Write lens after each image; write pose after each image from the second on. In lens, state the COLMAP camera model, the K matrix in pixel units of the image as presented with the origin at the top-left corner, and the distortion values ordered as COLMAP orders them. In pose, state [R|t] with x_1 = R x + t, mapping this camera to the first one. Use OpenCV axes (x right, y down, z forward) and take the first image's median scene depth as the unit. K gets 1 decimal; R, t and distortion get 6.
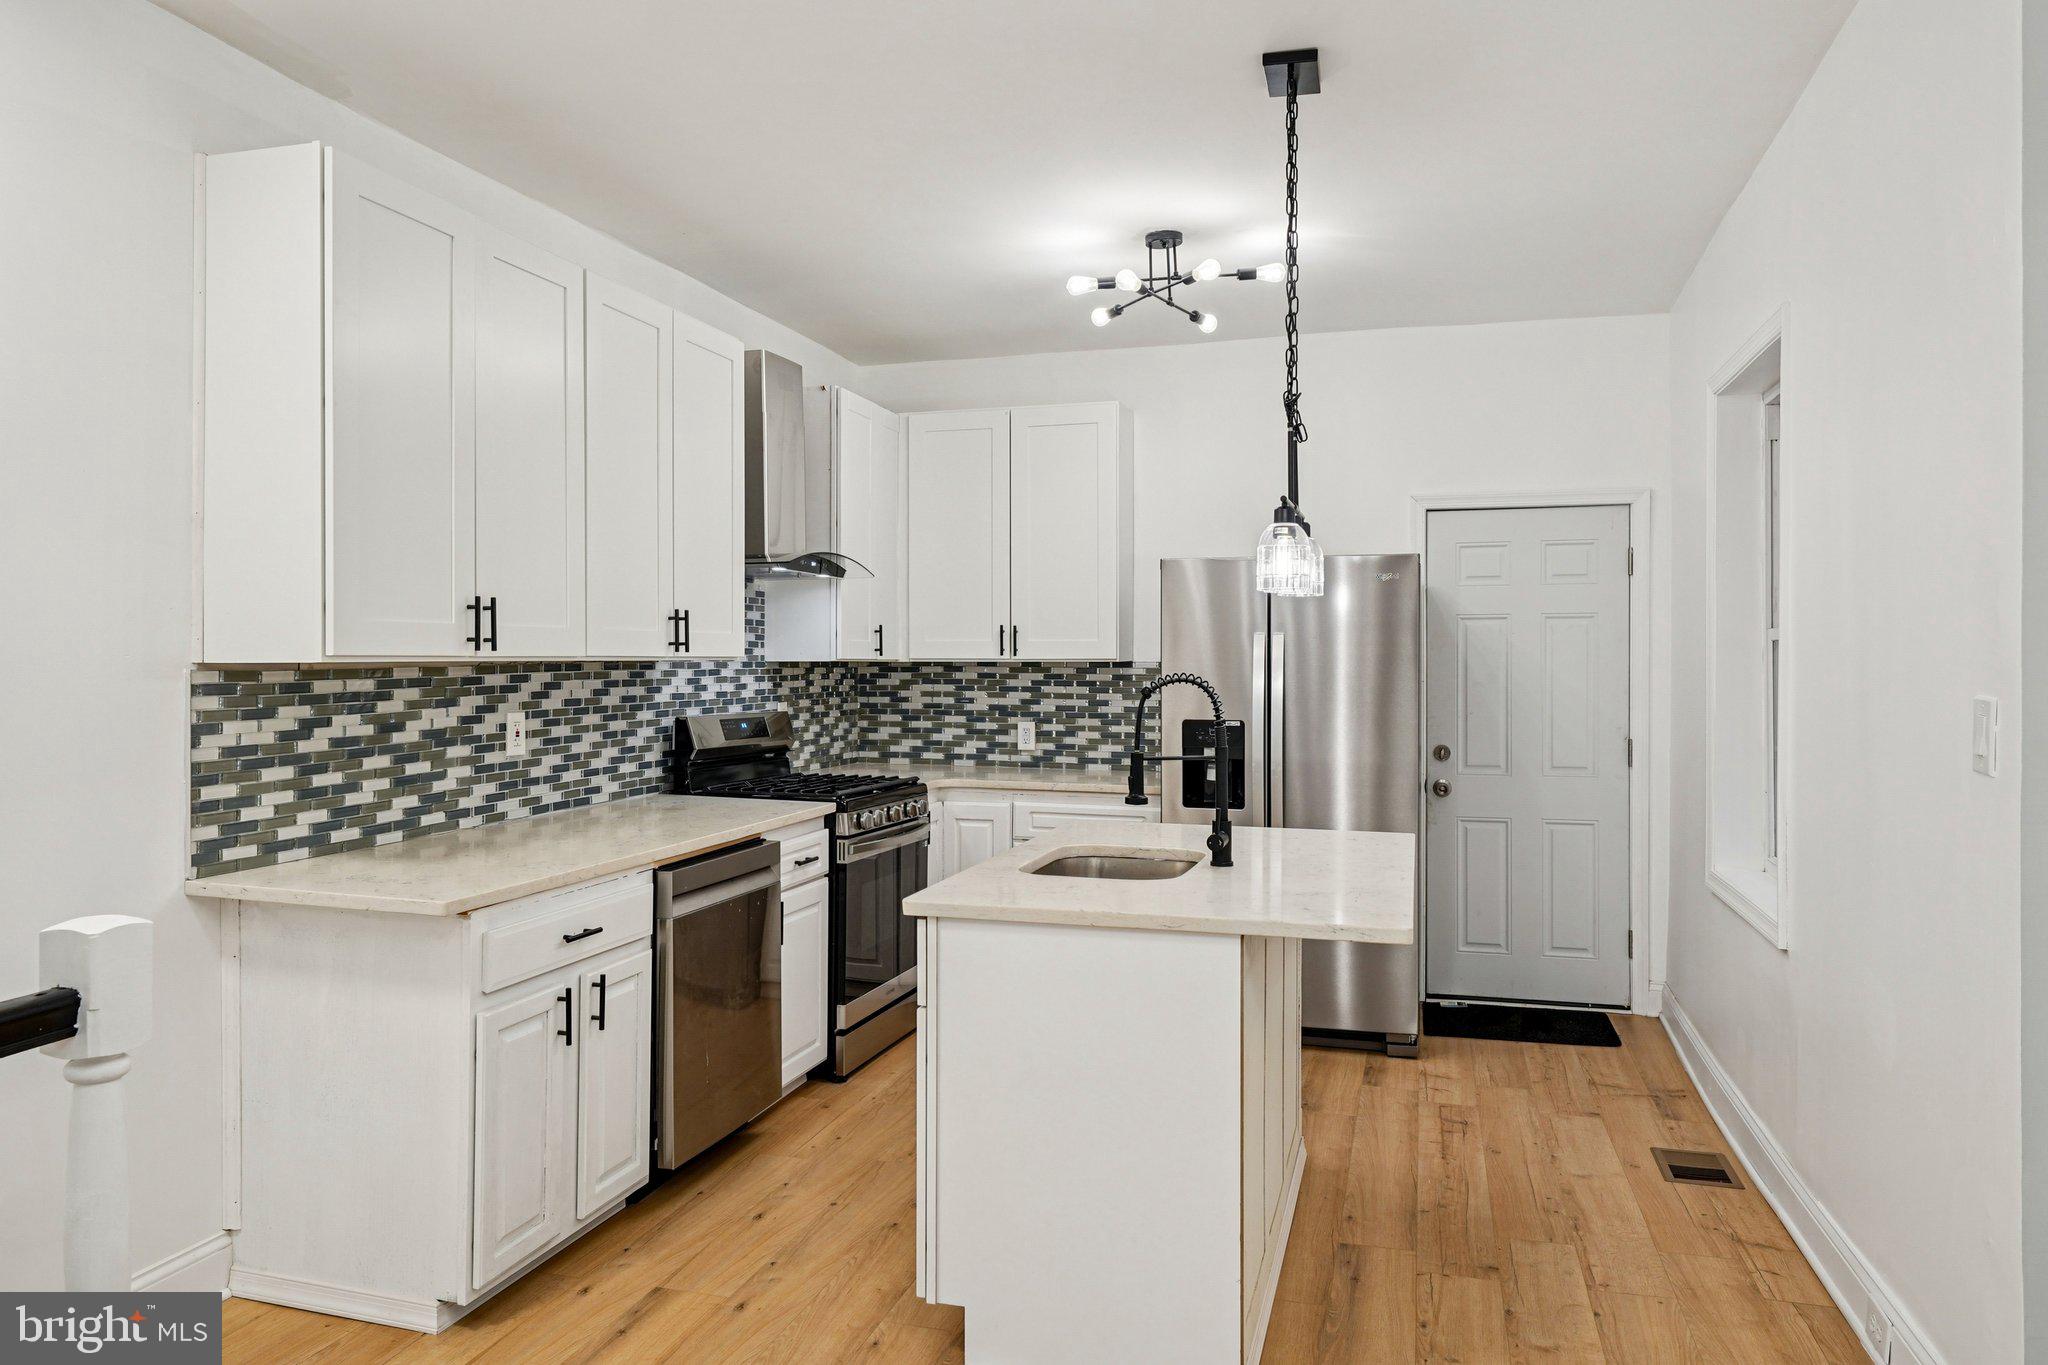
lens RADIAL K [[1368.1, 0, 1023.0], [0, 1368.1, 655.2], [0, 0, 1]] dist [0.001270, 0.000508]
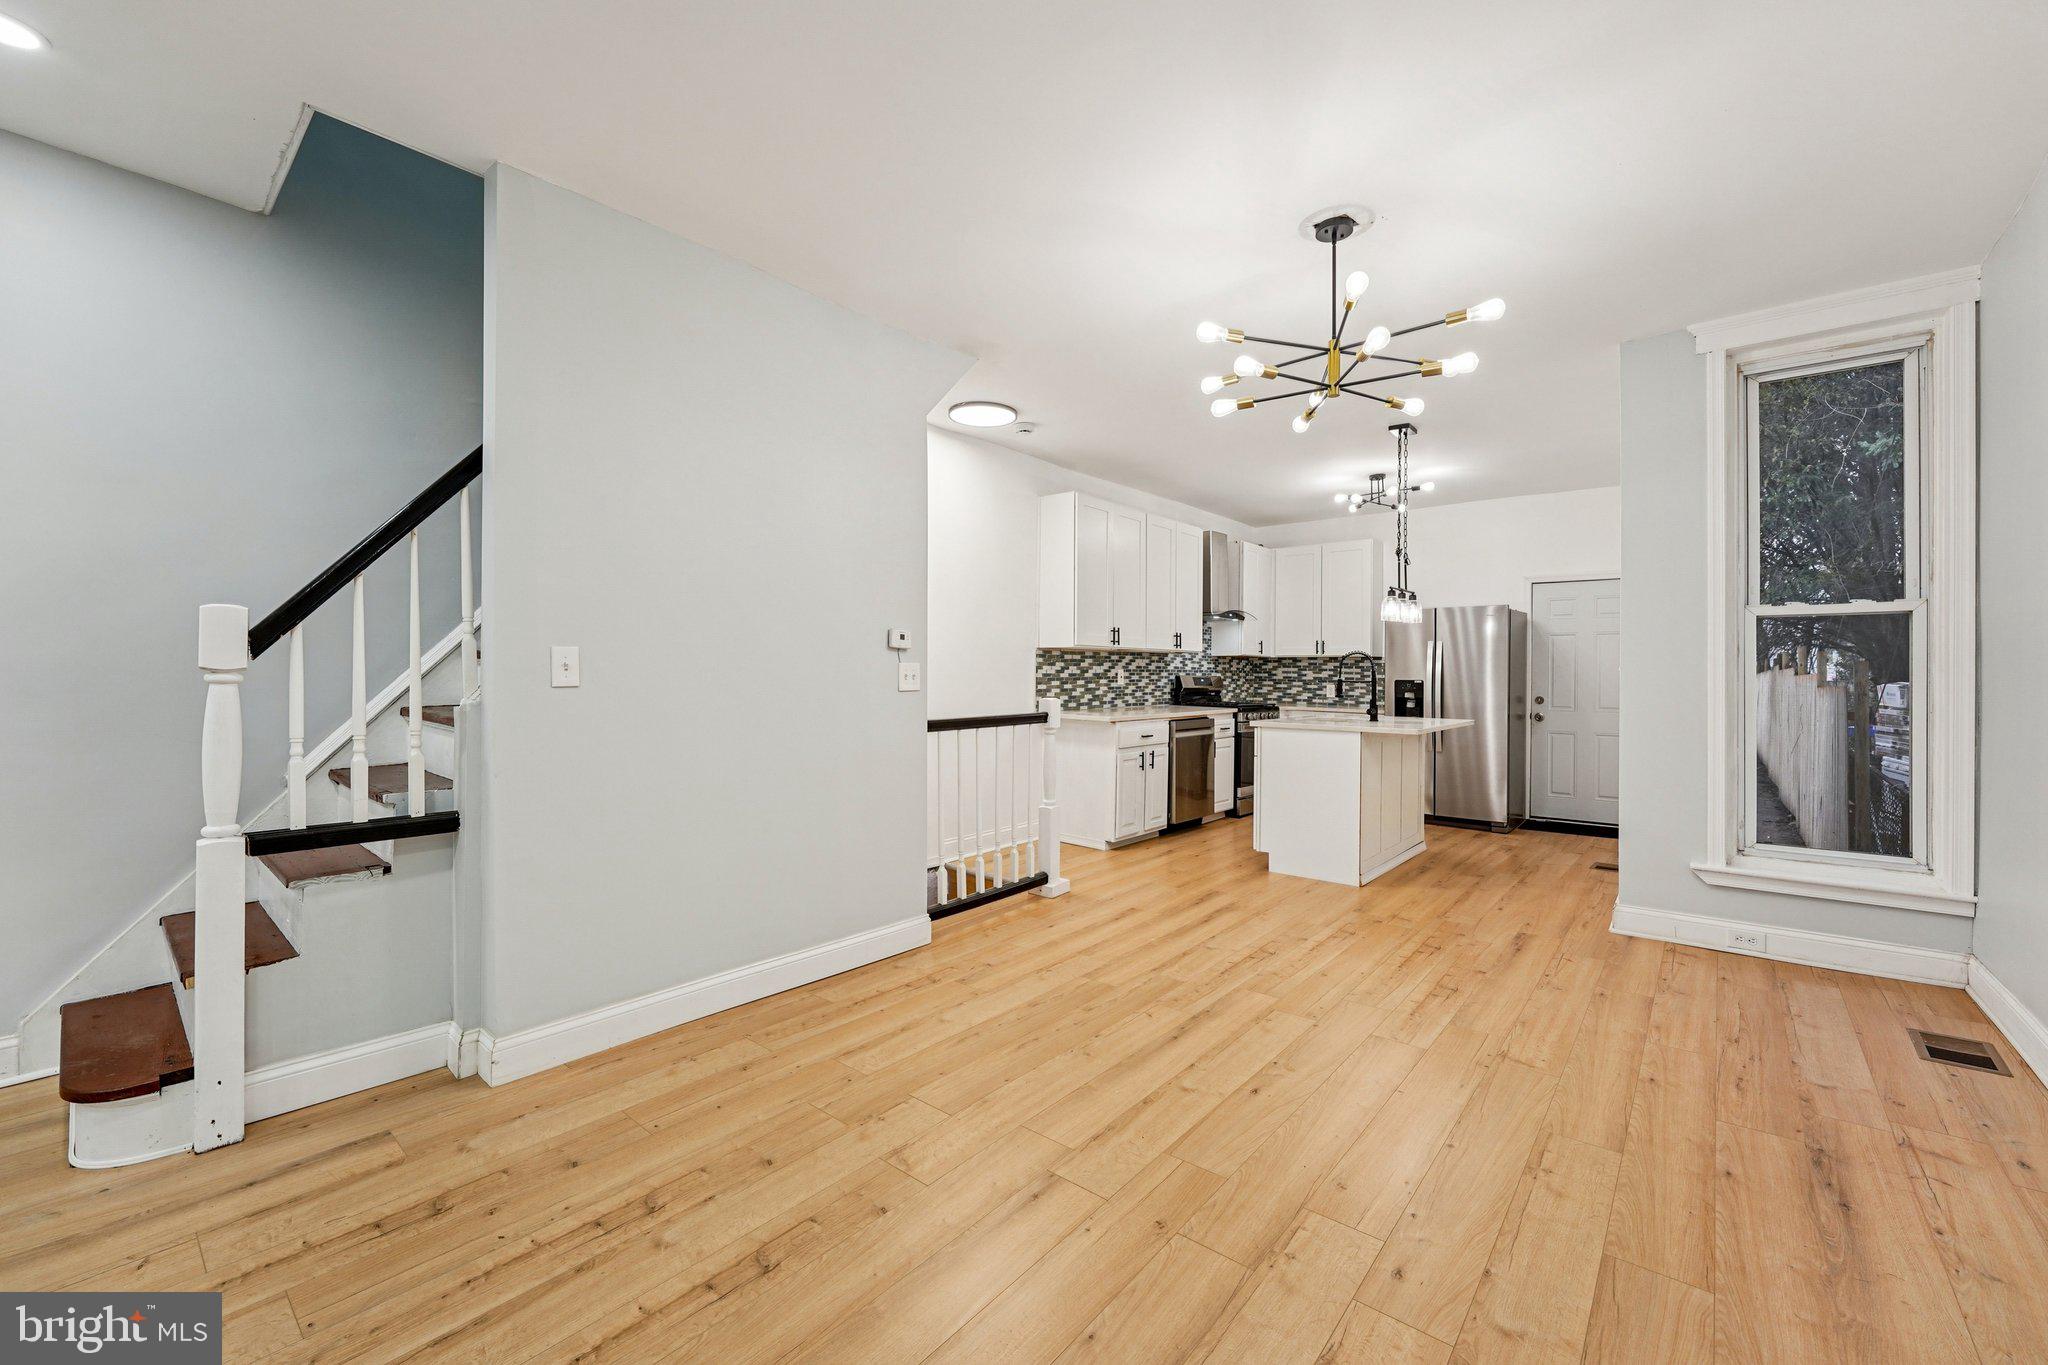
lens RADIAL K [[814.7, 0, 1034.3], [0, 814.7, 677.9], [0, 0, 1]] dist [0.001340, 0.000190]
pose [[0.916222, 0.008819, -0.400574, 0.129398], [-0.006318, 0.999951, 0.007562, 0.043975], [0.400621, -0.004398, 0.916233, -0.566213]]
